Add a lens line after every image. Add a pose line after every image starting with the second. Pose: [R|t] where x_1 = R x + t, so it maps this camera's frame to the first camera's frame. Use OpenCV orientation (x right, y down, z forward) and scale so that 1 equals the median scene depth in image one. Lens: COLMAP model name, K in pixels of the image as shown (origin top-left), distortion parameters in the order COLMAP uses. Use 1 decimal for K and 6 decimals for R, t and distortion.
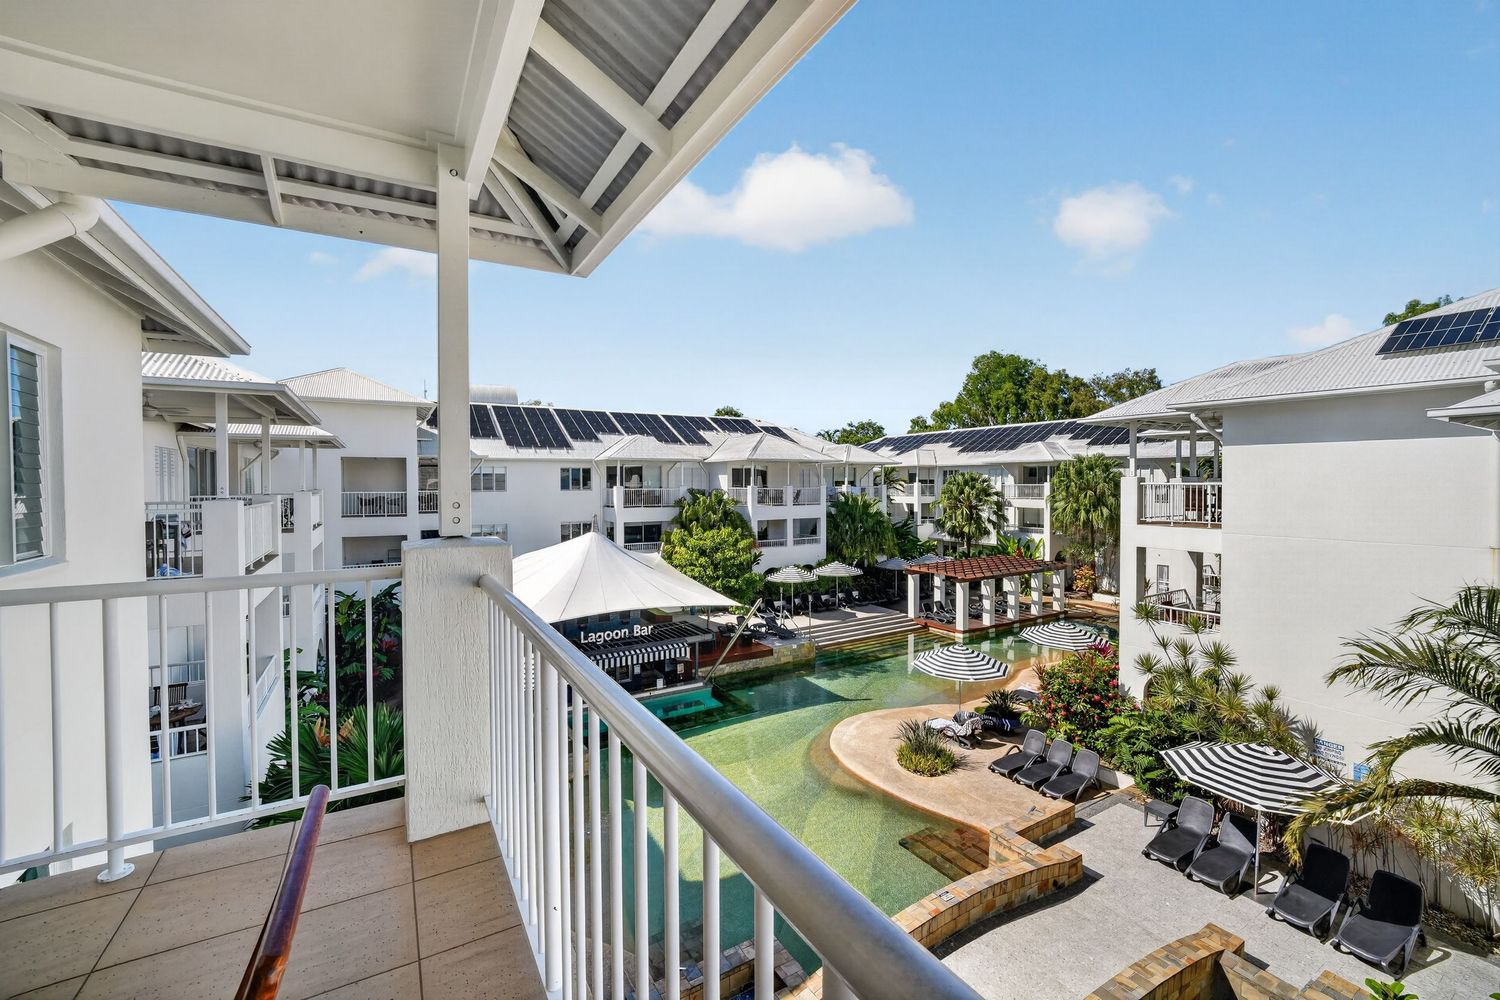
lens RADIAL K [[607.3, 0, 751.6], [0, 607.3, 492.4], [0, 0, 1]] dist [-0.015799, 0.004441]
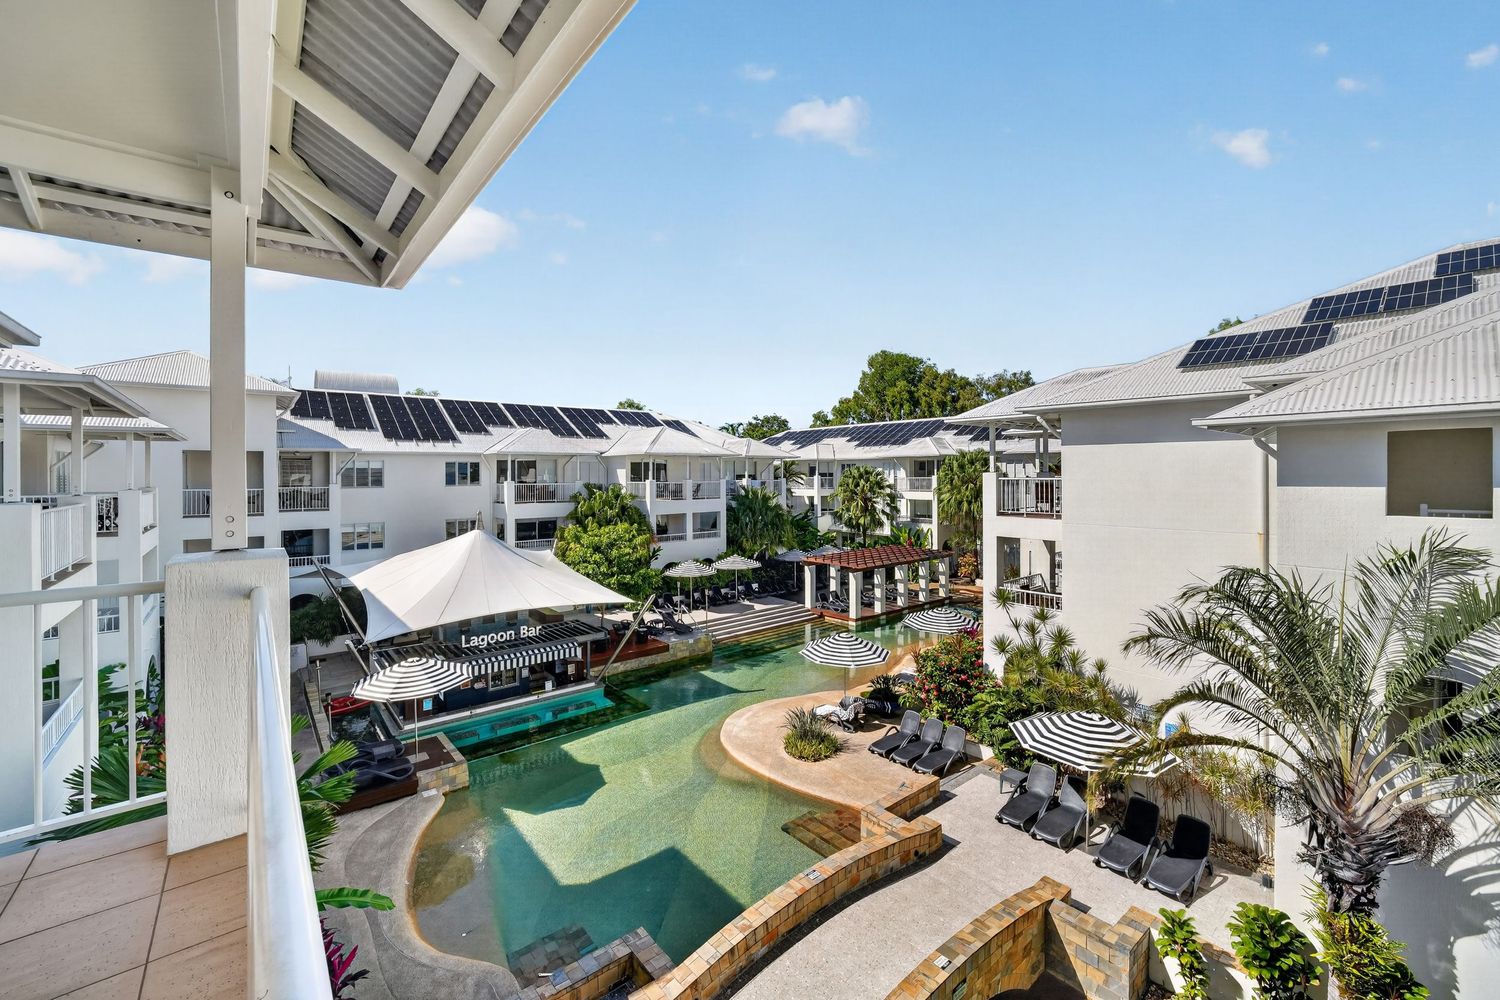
lens RADIAL K [[607.3, 0, 750.0], [0, 607.3, 472.9], [0, 0, 1]] dist [-0.015799, 0.004441]
pose [[0.988479, -0.001755, 0.151346, 0.021713], [0.004935, 0.999775, -0.020638, -0.002817], [-0.151275, 0.021147, 0.988265, -0.013101]]
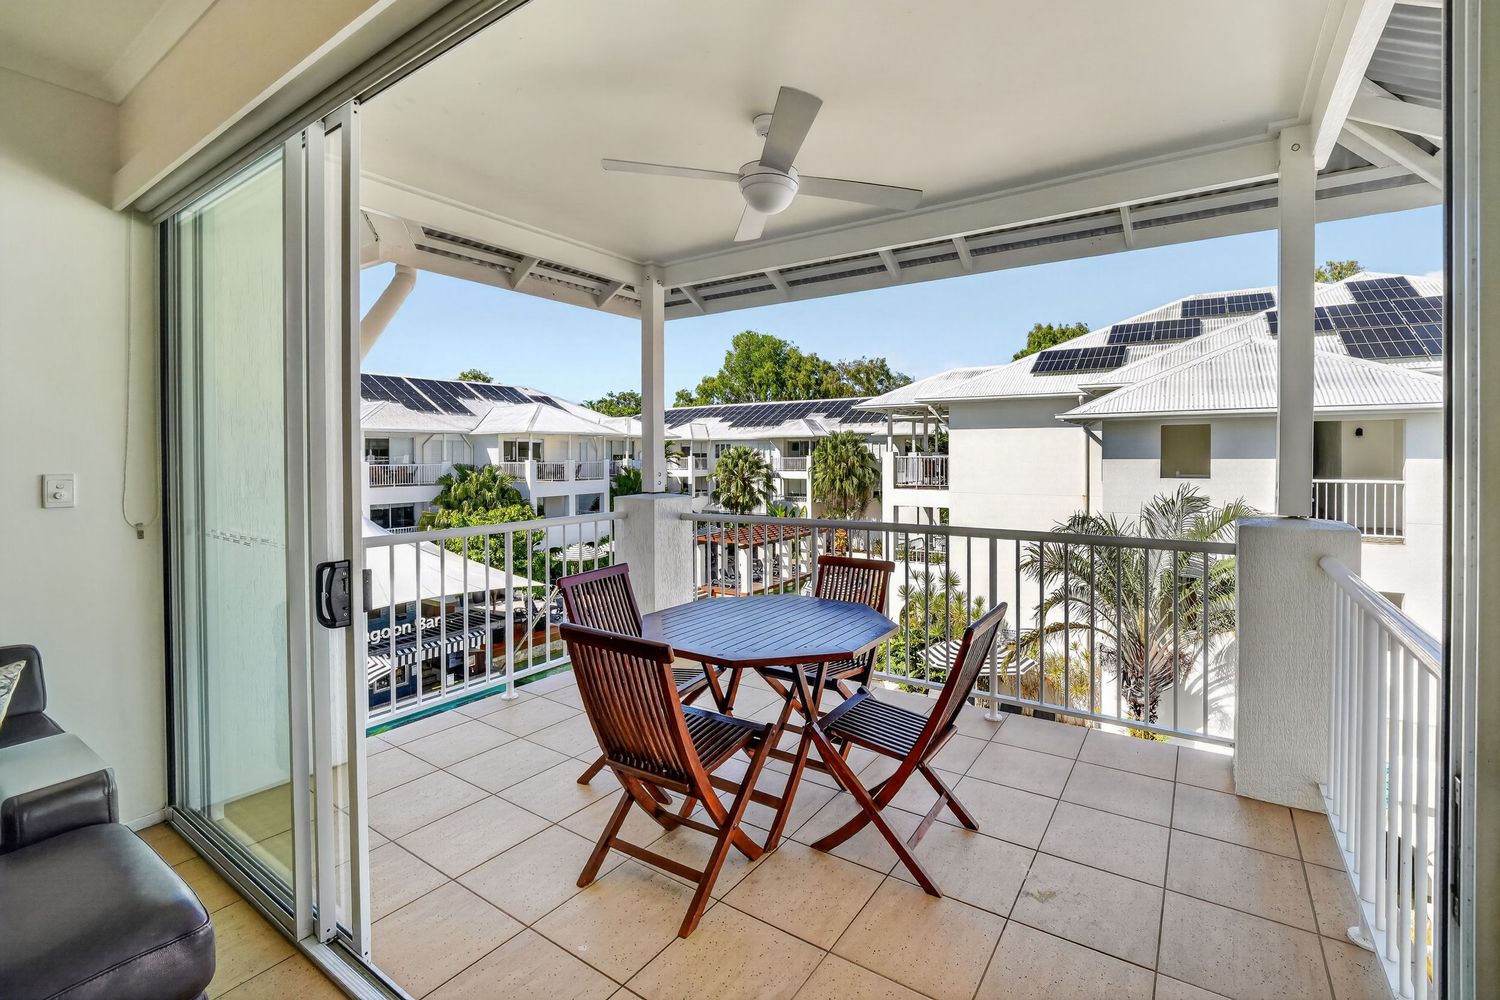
lens RADIAL K [[620.5, 0, 811.5], [0, 620.5, 453.1], [0, 0, 1]] dist [0.000373, -0.000080]
pose [[0.890869, -0.001082, 0.454258, -0.091142], [0.010601, 0.999774, -0.018407, 0.000365], [-0.454136, 0.021214, 0.890680, -0.079380]]
